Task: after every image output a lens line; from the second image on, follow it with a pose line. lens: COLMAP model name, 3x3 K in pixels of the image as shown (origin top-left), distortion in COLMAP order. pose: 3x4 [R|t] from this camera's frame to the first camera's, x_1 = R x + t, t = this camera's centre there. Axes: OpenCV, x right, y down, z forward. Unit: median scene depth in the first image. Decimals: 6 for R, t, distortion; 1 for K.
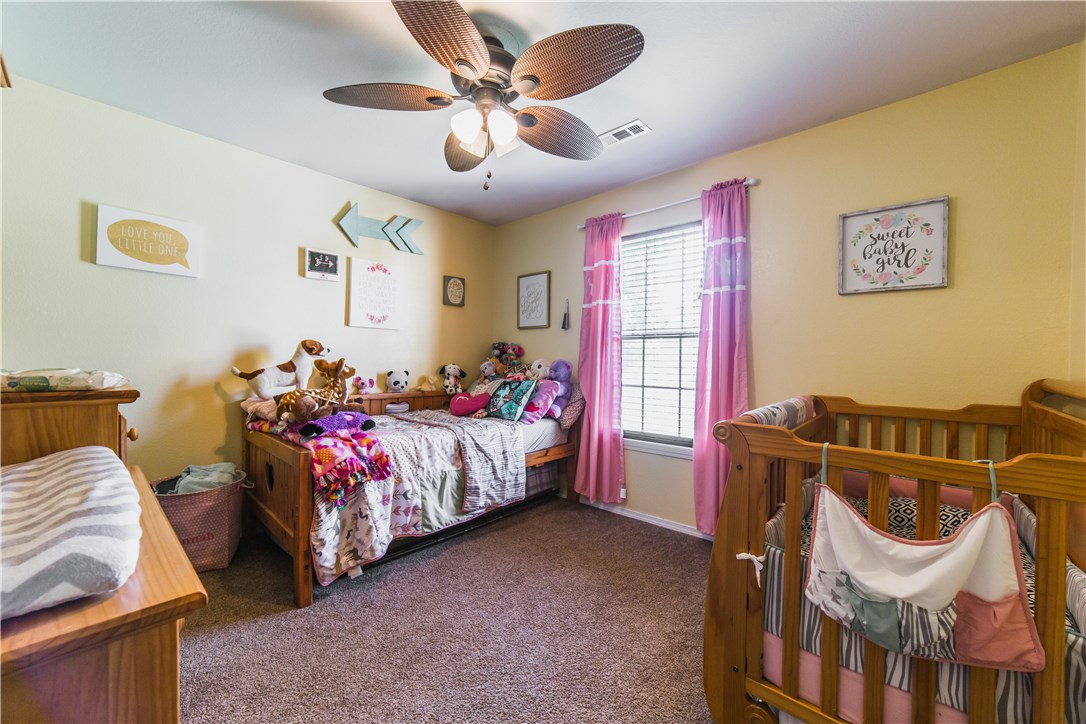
lens RADIAL K [[421.5, 0, 547.9], [0, 421.5, 362.0], [0, 0, 1]] dist [-0.010891, 0.004097]
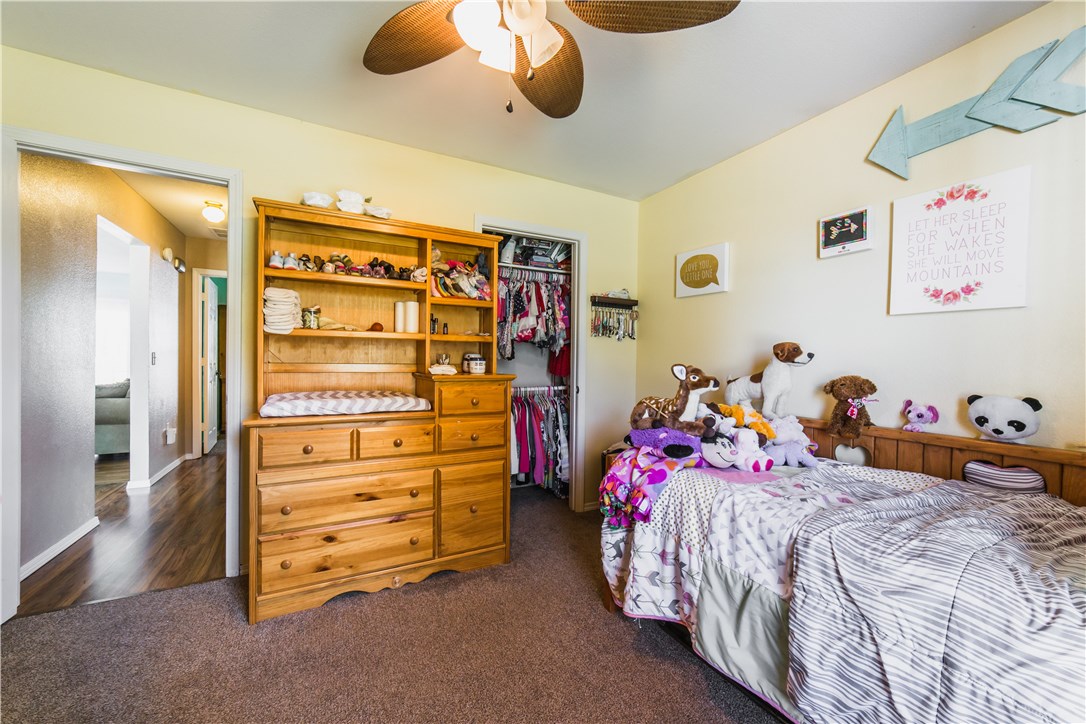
lens RADIAL K [[421.5, 0, 543.3], [0, 421.5, 361.8], [0, 0, 1]] dist [-0.010891, 0.004097]
pose [[-0.336361, -0.011769, -0.941660, 0.288703], [-0.021645, 0.999754, -0.004764, -0.003903], [0.941484, 0.018780, -0.336533, 0.784653]]
